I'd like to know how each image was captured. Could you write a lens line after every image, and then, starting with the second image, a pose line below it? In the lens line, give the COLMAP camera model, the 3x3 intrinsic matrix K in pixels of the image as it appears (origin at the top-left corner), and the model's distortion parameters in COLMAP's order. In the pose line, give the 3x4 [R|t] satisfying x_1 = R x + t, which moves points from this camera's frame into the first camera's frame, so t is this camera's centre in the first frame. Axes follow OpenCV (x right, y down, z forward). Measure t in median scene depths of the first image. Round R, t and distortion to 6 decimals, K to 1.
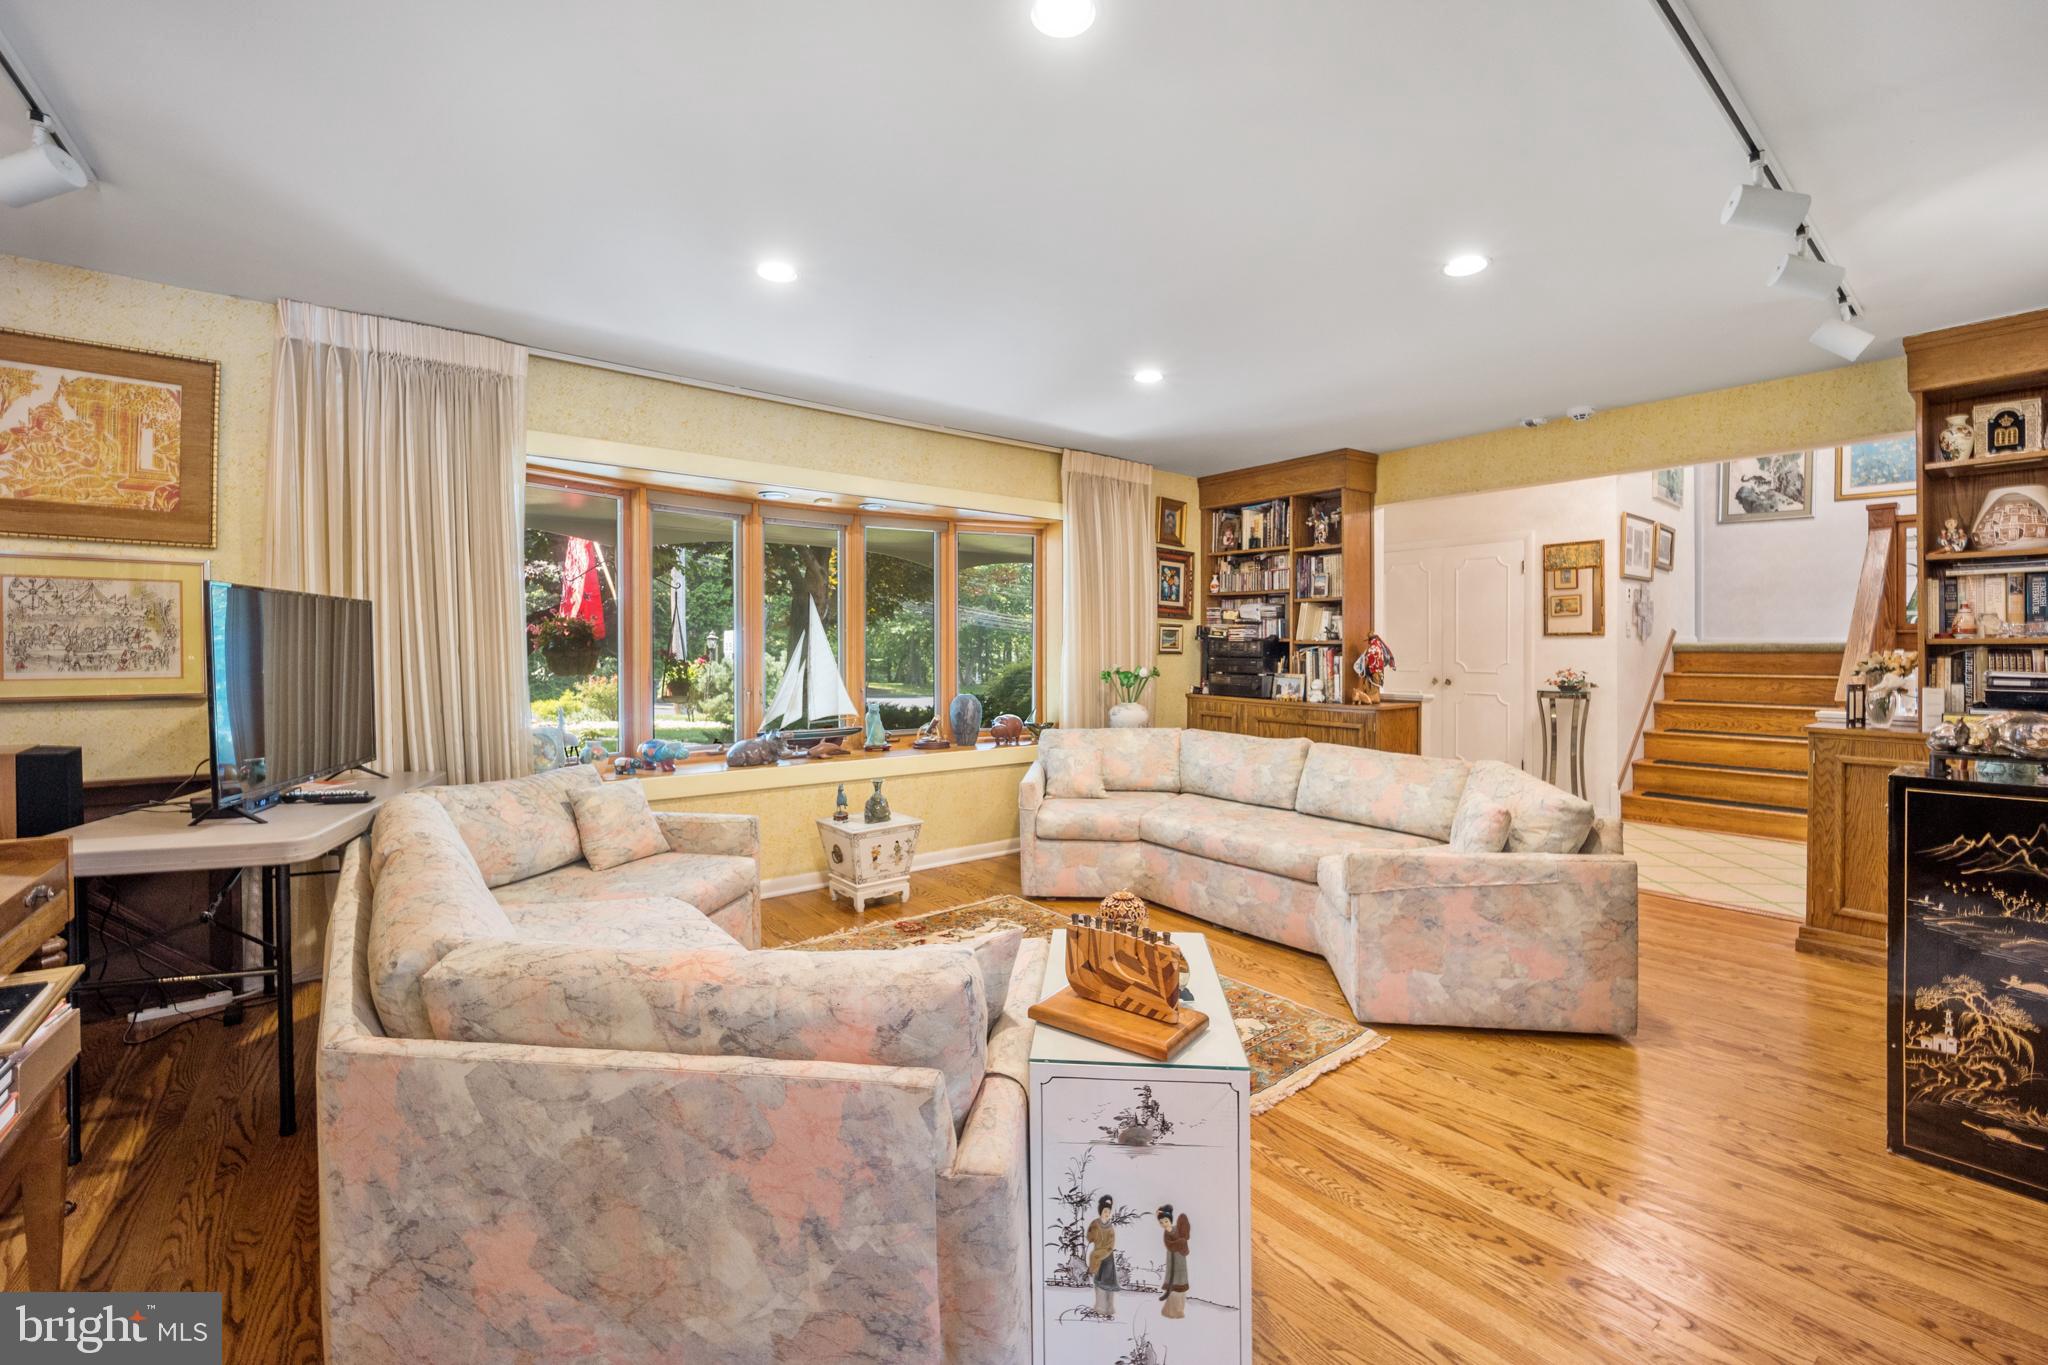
lens RADIAL K [[851.4, 0, 1037.4], [0, 851.4, 654.2], [0, 0, 1]] dist [-0.020039, -0.000099]
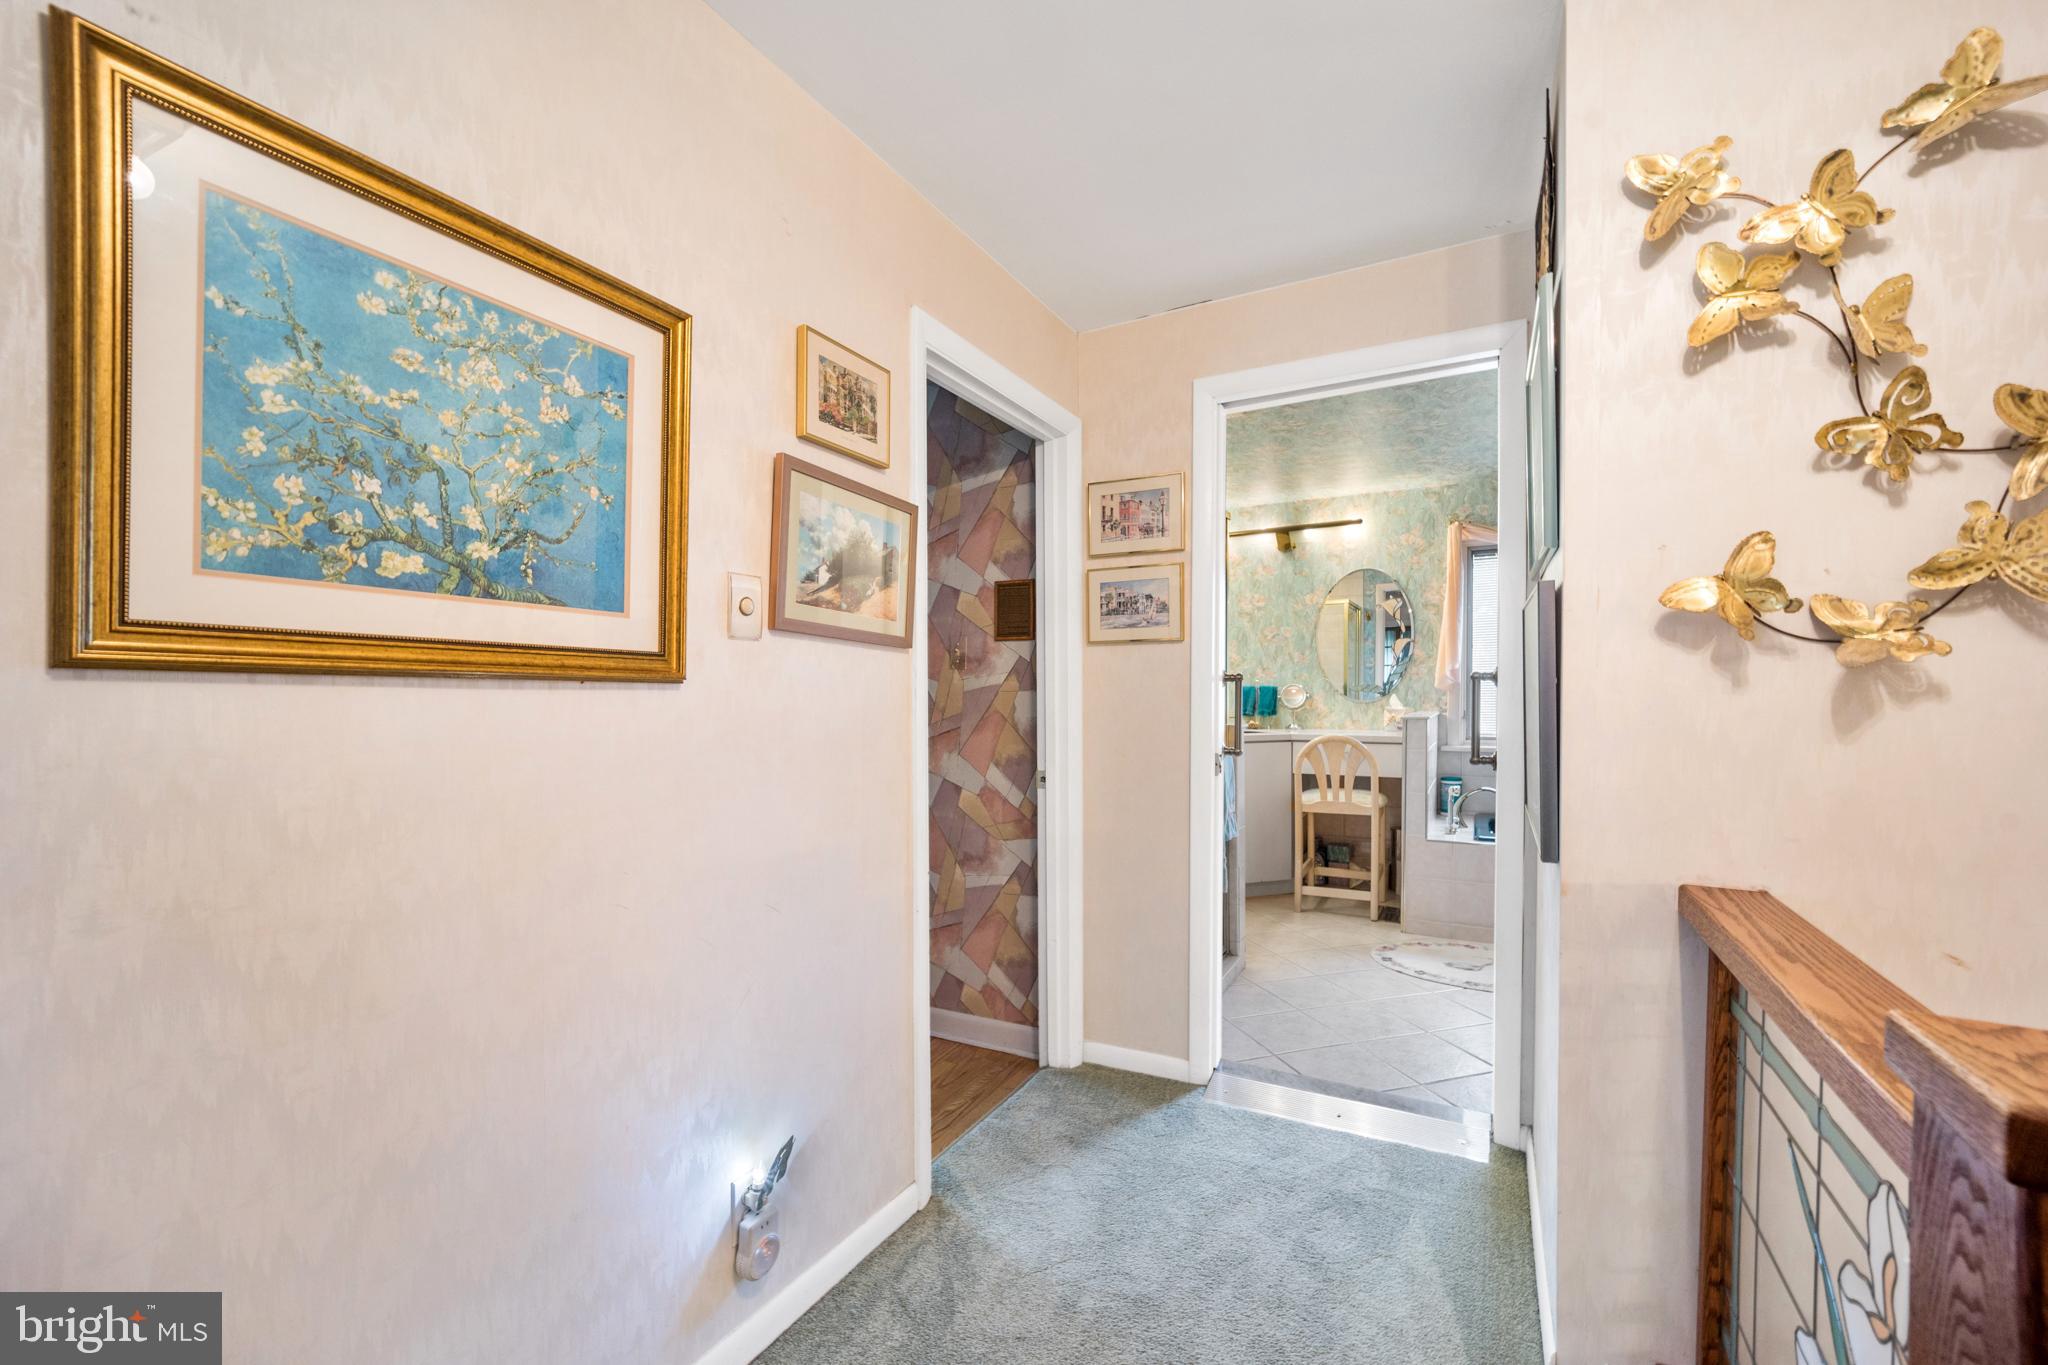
lens RADIAL K [[865.6, 0, 1024.0], [0, 865.6, 682.5], [0, 0, 1]] dist [-0.000694, -0.000059]
pose [[-0.384292, 0.007686, 0.923180, 0.905535], [0.005383, 0.999967, -0.006085, -0.202737], [-0.923196, 0.002631, -0.384320, 1.044128]]
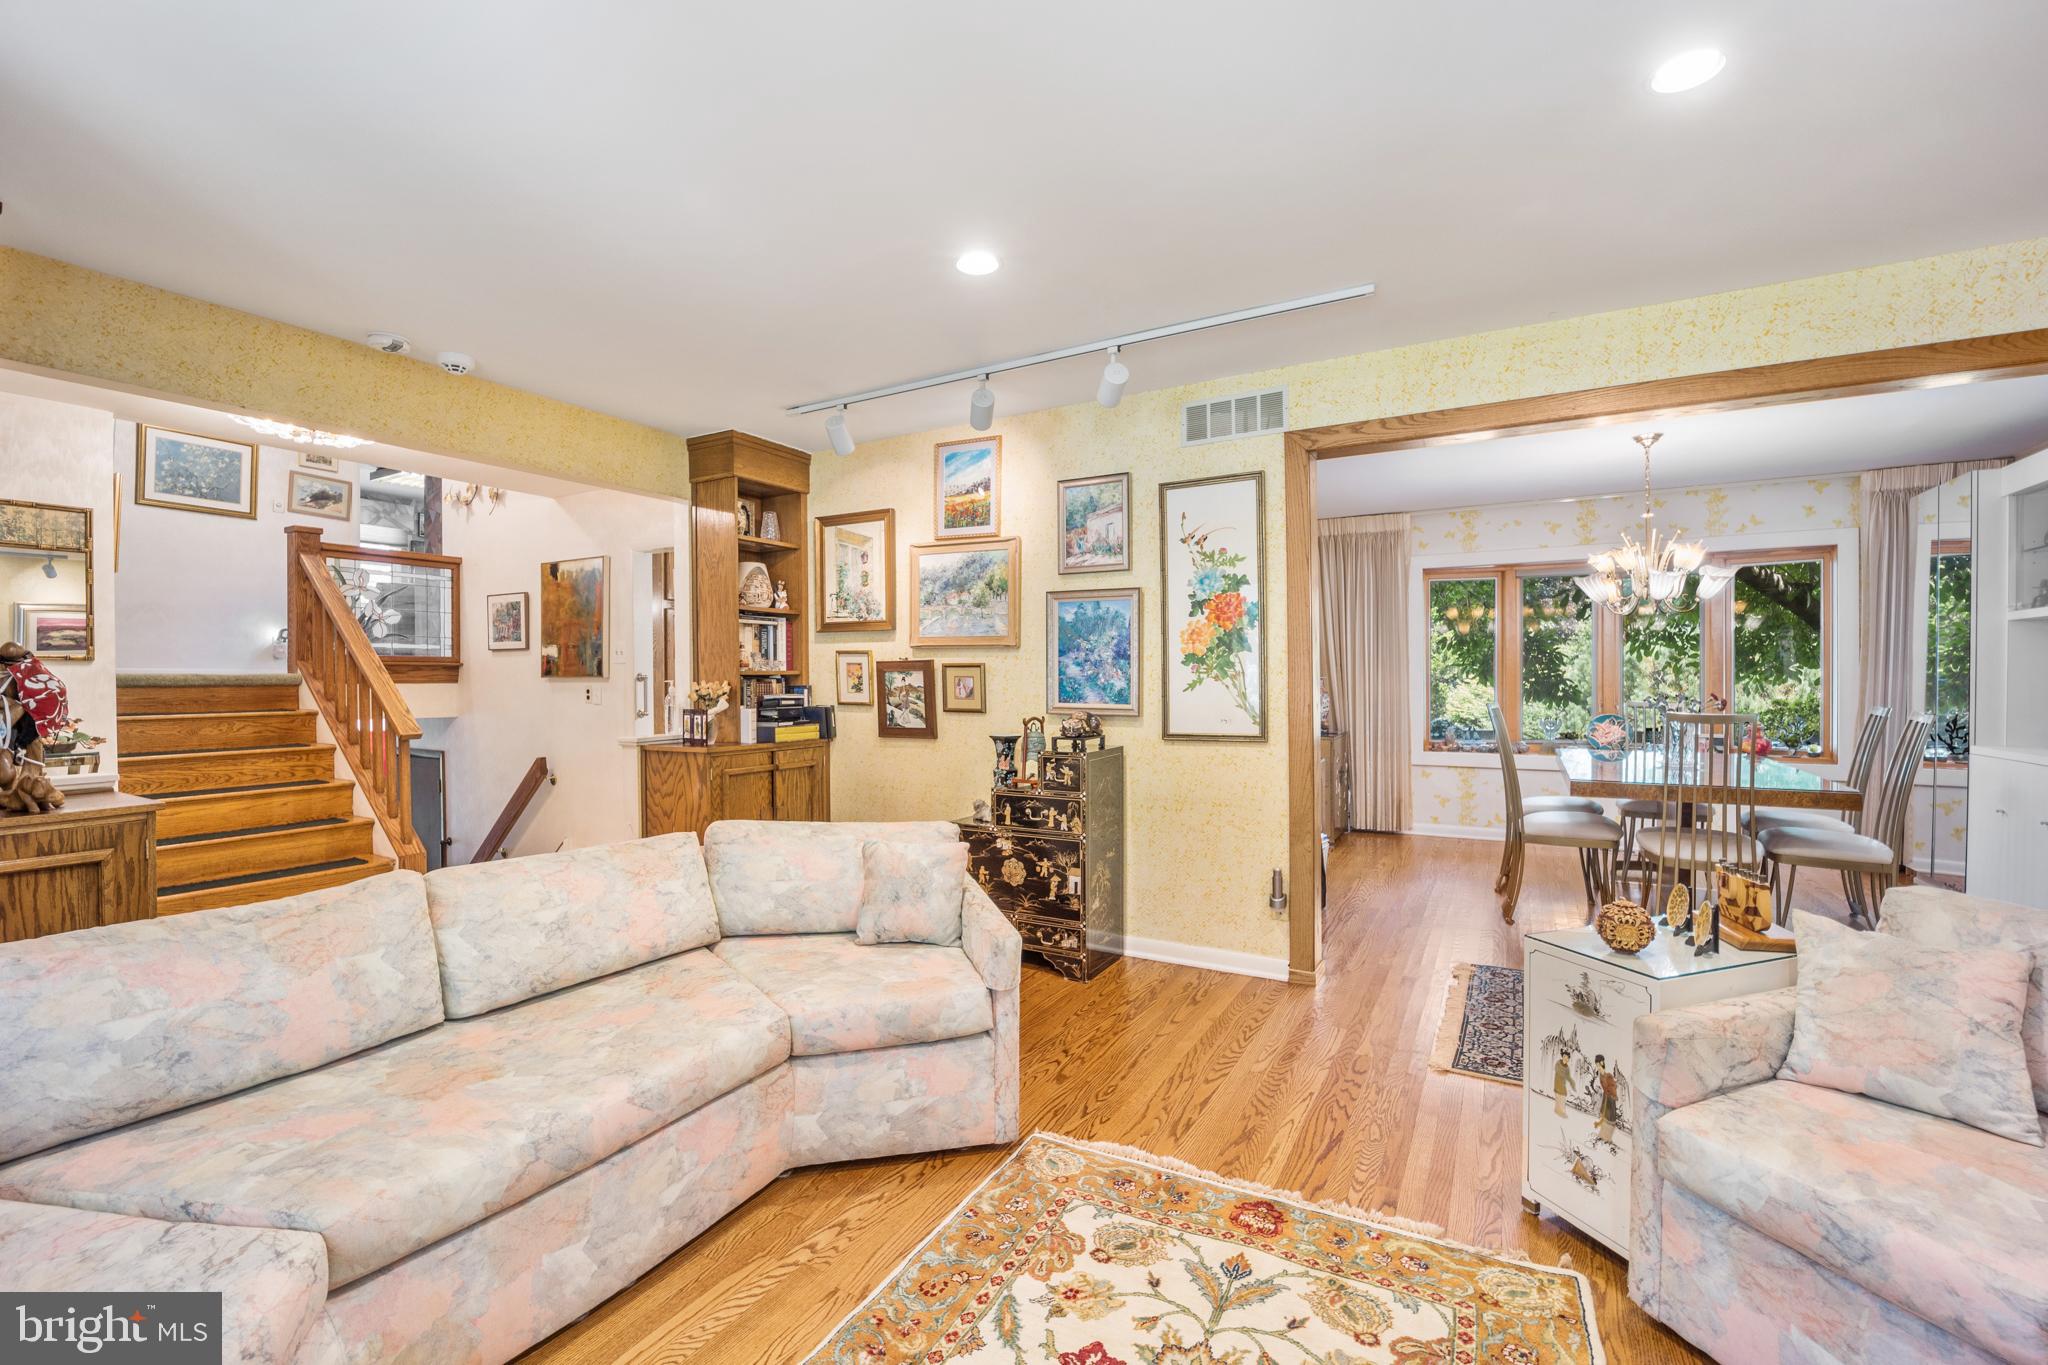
lens RADIAL K [[863.9, 0, 1019.0], [0, 863.9, 678.9], [0, 0, 1]] dist [-0.002582, -0.010135]
pose [[-0.357220, 0.001795, 0.934019, -0.164371], [0.011540, 0.999930, 0.002492, -0.001909], [-0.933949, 0.011669, -0.357215, 0.546565]]
